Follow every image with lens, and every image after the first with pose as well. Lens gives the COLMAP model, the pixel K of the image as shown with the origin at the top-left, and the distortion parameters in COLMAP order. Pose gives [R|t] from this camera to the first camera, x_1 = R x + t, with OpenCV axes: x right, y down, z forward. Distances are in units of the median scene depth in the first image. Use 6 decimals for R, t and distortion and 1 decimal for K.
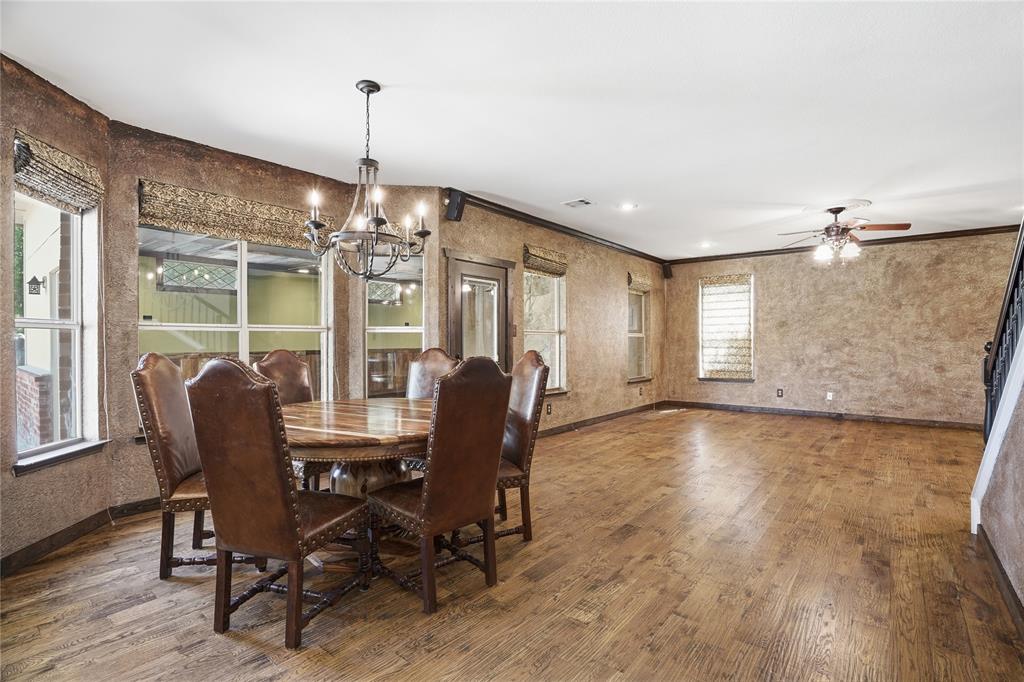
lens RADIAL K [[500.9, 0, 507.7], [0, 500.9, 344.6], [0, 0, 1]] dist [-0.028913, 0.000710]
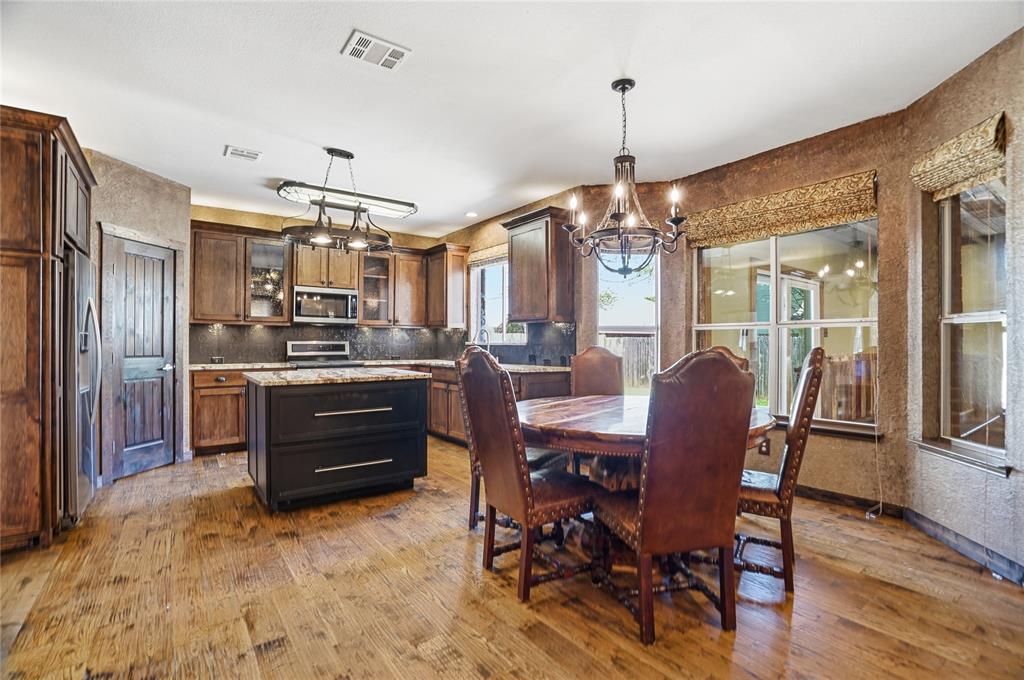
lens RADIAL K [[477.0, 0, 512.0], [0, 477.0, 340.0], [0, 0, 1]] dist [-0.055111, 0.014219]
pose [[-0.258819, -0.004136, -0.965917, 0.275064], [-0.009949, 0.999949, -0.001616, 0.002036], [0.965875, 0.009192, -0.258847, 0.406991]]
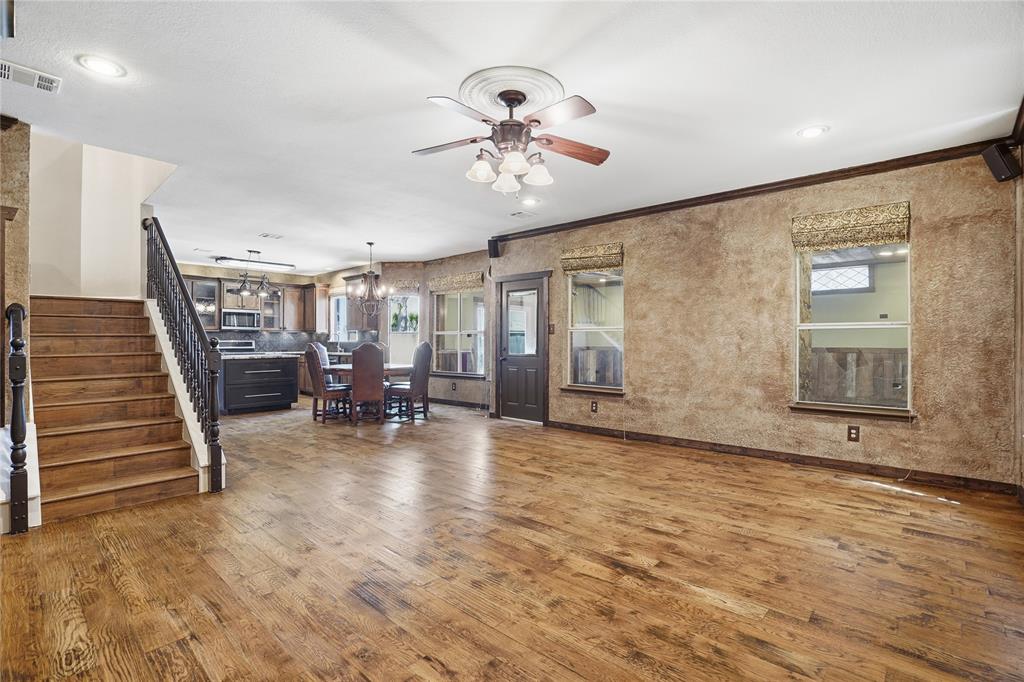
lens RADIAL K [[477.0, 0, 512.0], [0, 477.0, 341.0], [0, 0, 1]] dist [-0.055111, 0.014219]
pose [[-0.065169, 0.003019, -0.997870, 0.866300], [-0.007030, 0.999969, 0.003485, -0.002381], [0.997849, 0.007242, -0.065146, 0.754868]]
